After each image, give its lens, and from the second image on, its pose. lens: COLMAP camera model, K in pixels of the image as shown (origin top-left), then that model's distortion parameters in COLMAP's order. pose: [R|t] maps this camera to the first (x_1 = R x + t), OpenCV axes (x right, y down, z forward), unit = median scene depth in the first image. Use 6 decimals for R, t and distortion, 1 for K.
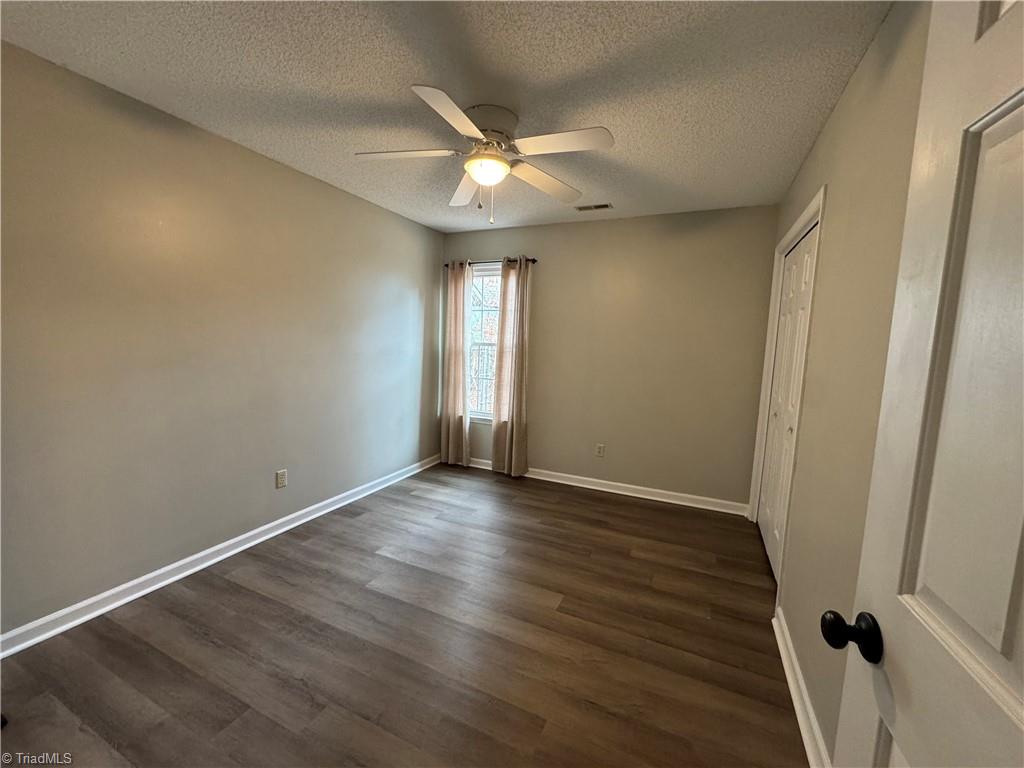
lens RADIAL K [[407.2, 0, 512.9], [0, 407.2, 384.1], [0, 0, 1]] dist [0.000939, -0.000735]
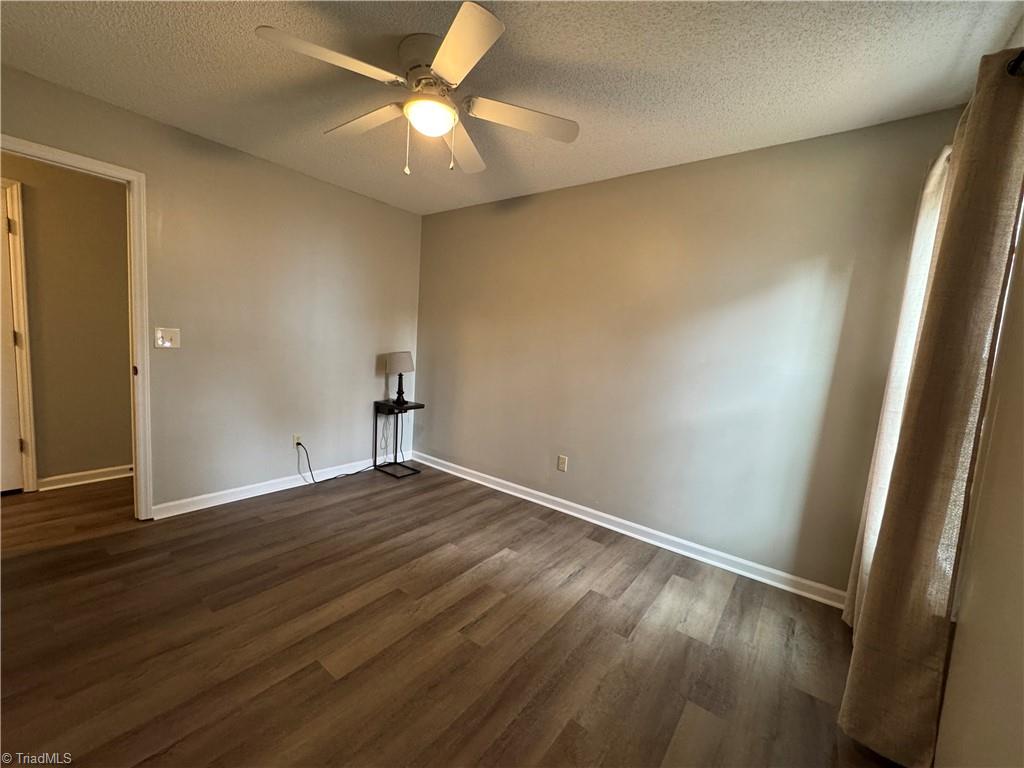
lens RADIAL K [[407.2, 0, 511.9], [0, 407.2, 385.9], [0, 0, 1]] dist [0.000939, -0.000735]
pose [[-0.214391, 0.058089, -0.975019, 0.553001], [-0.178779, 0.979033, 0.097639, -0.065335], [0.960247, 0.195246, -0.199511, 1.043739]]
